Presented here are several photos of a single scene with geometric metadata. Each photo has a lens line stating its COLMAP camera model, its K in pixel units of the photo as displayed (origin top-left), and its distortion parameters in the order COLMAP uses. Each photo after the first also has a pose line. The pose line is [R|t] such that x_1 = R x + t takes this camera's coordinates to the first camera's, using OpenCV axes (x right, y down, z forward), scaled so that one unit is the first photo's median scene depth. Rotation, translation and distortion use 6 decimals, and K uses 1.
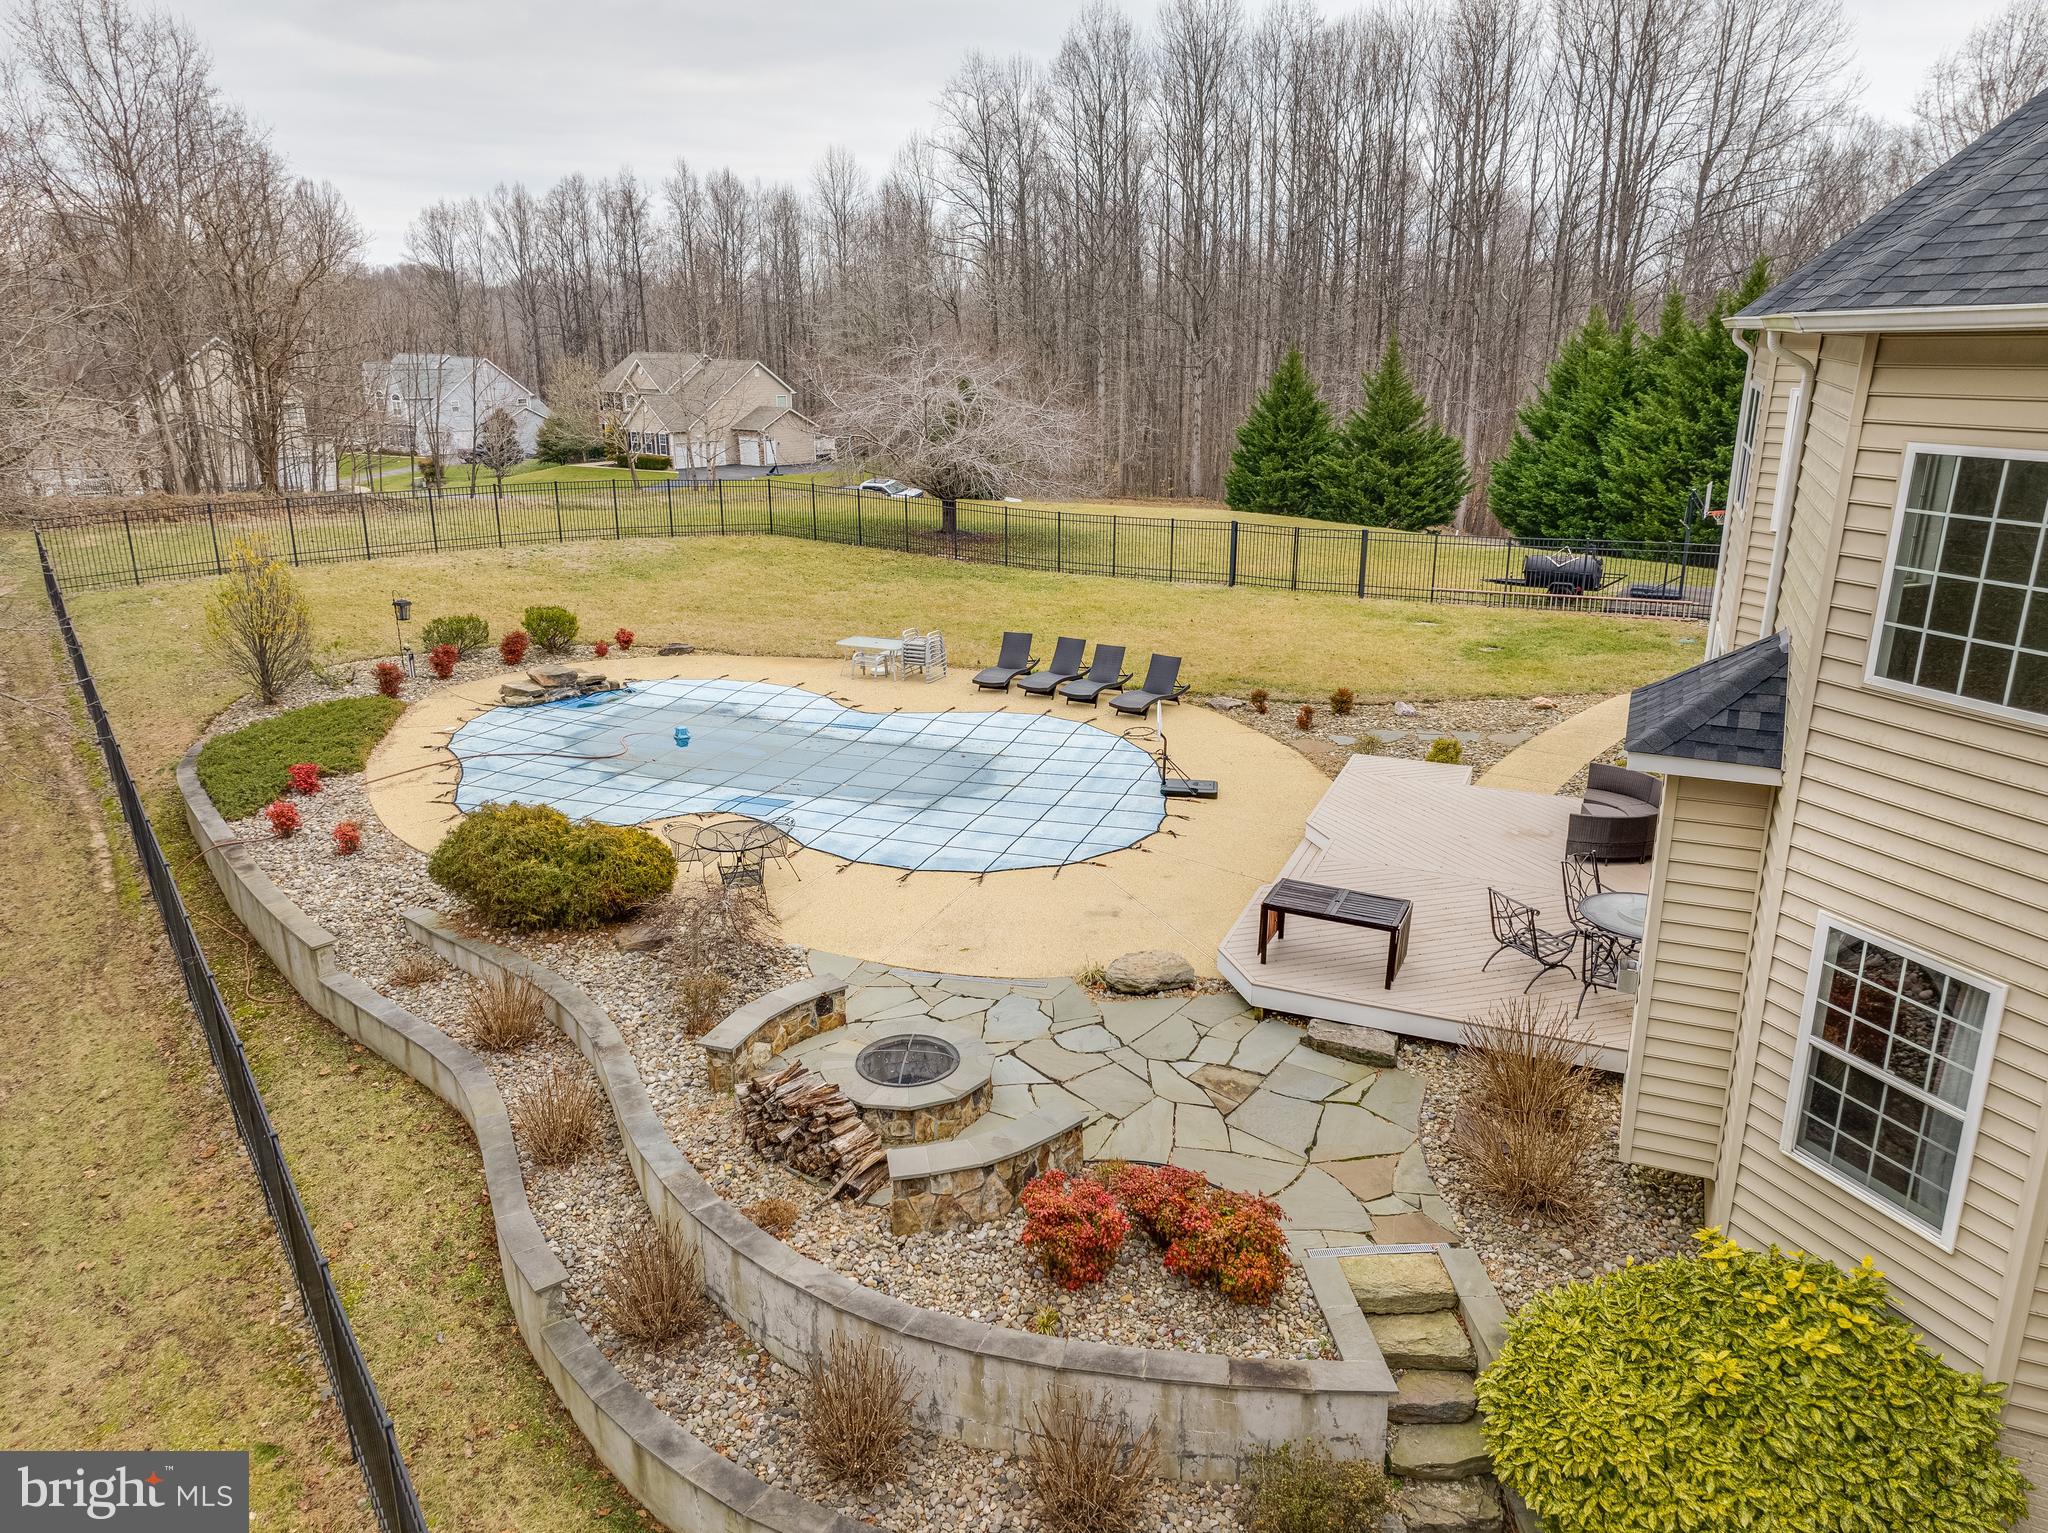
lens RADIAL K [[1415.2, 0, 1038.3], [0, 1415.2, 773.1], [0, 0, 1]] dist [0.026555, -0.002454]
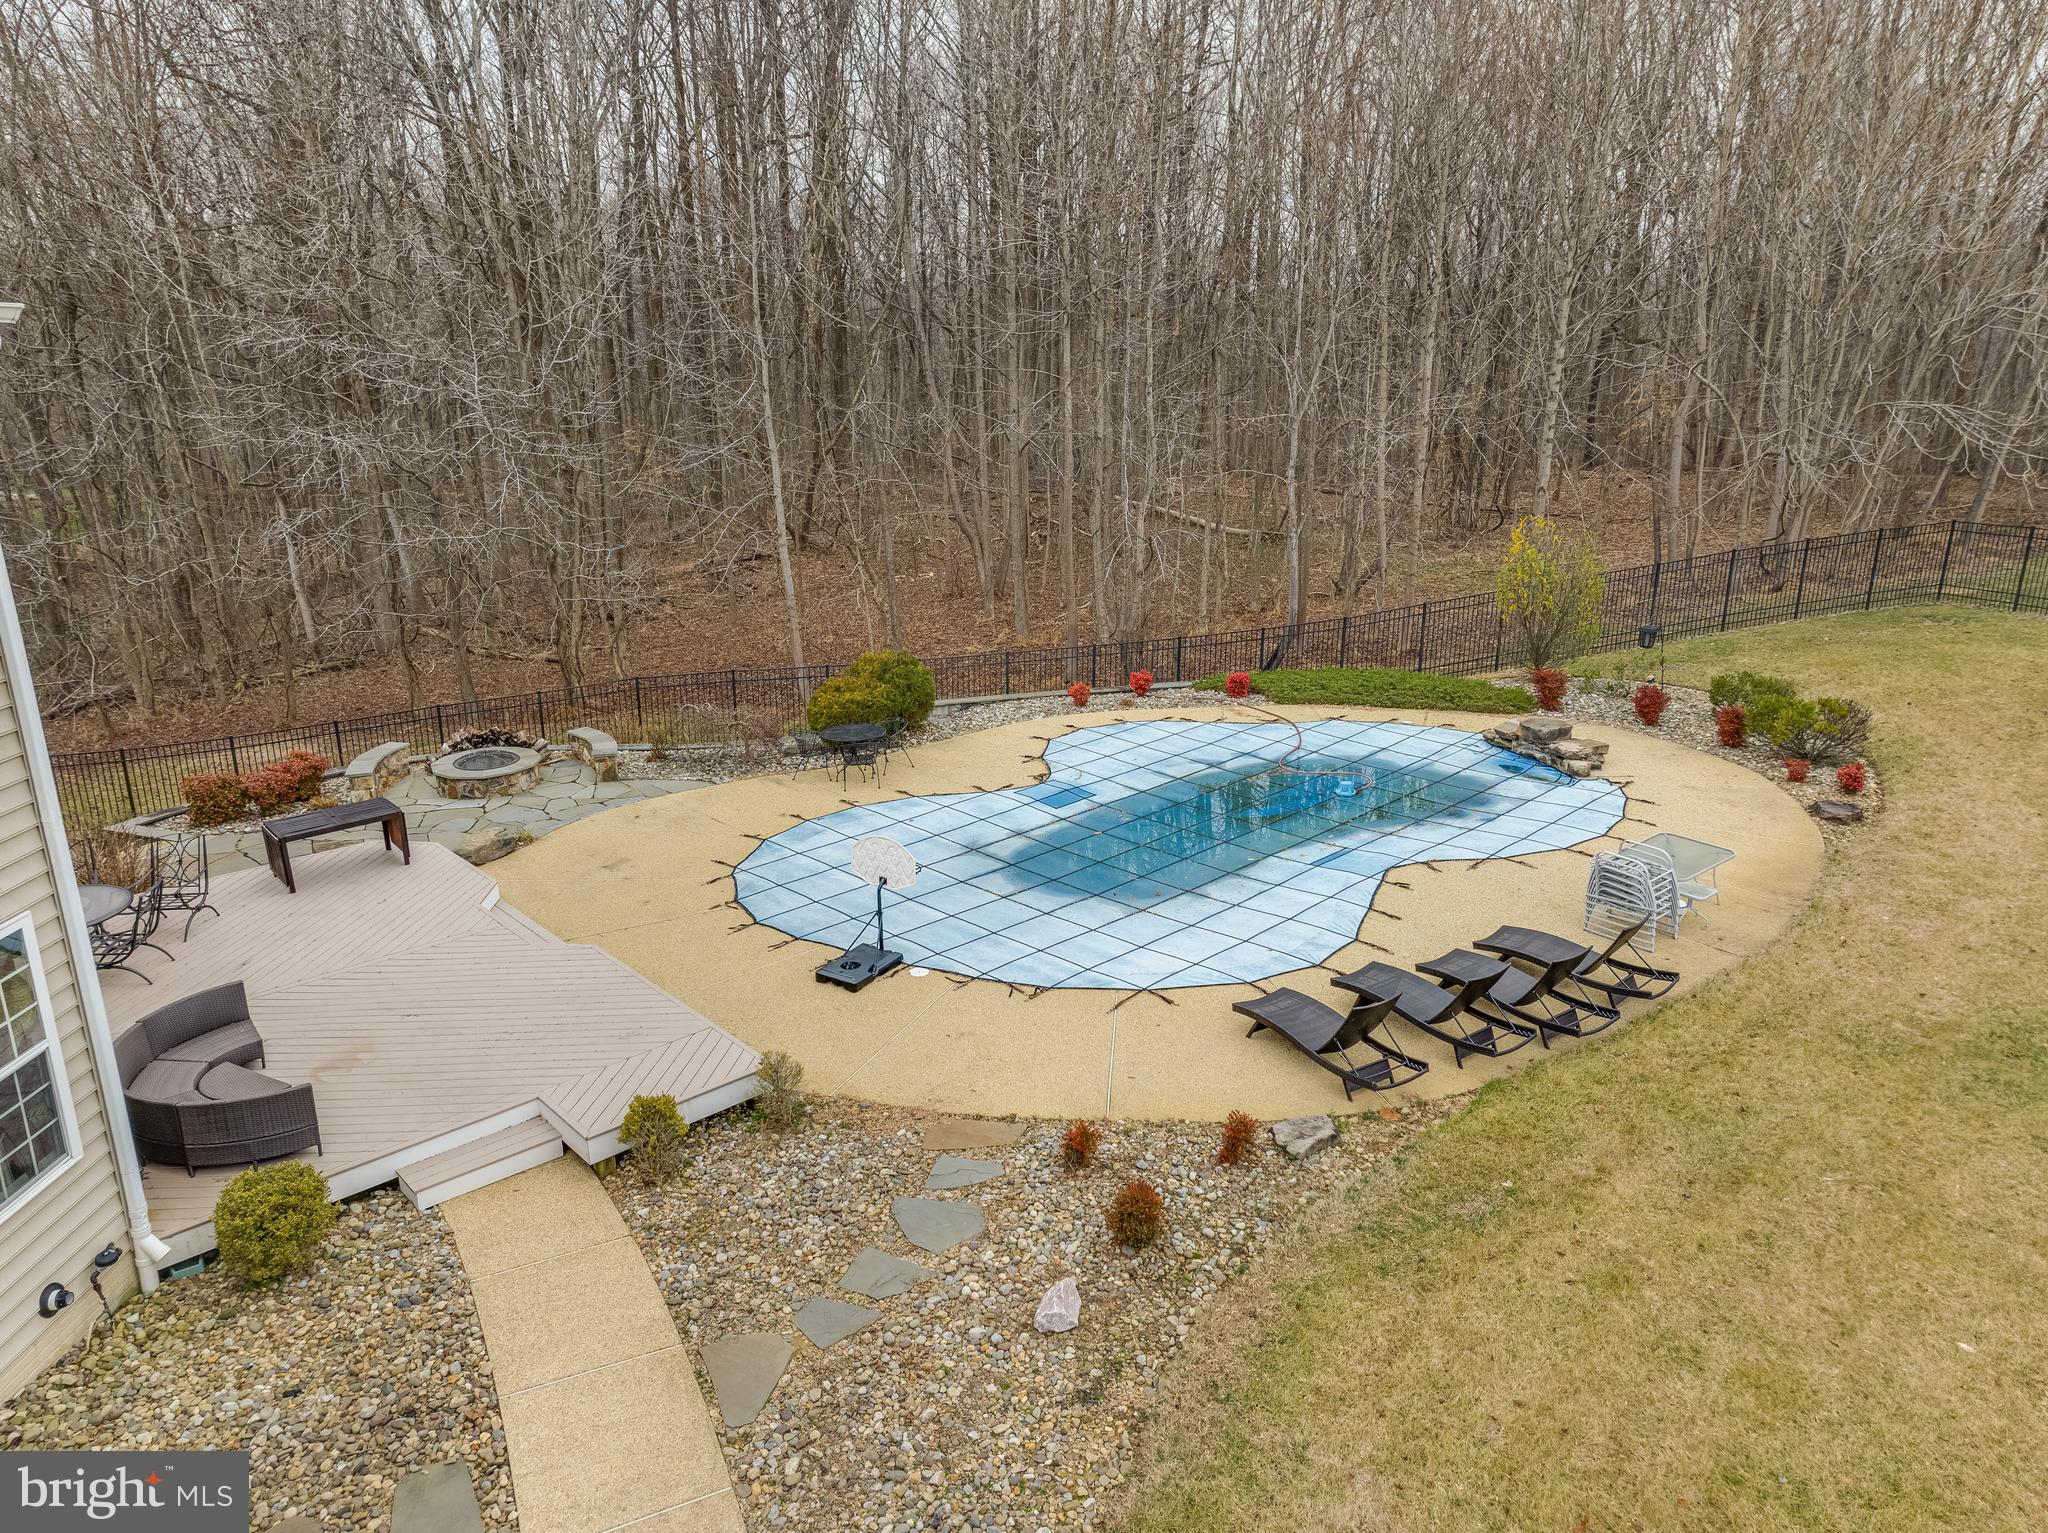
lens RADIAL K [[1415.2, 0, 1026.4], [0, 1415.2, 753.7], [0, 0, 1]] dist [0.026555, -0.002454]
pose [[-0.425296, 0.261730, -0.866384, 0.634919], [-0.266677, 0.878535, 0.396309, -0.373175], [0.864874, 0.399593, -0.303840, 1.199684]]
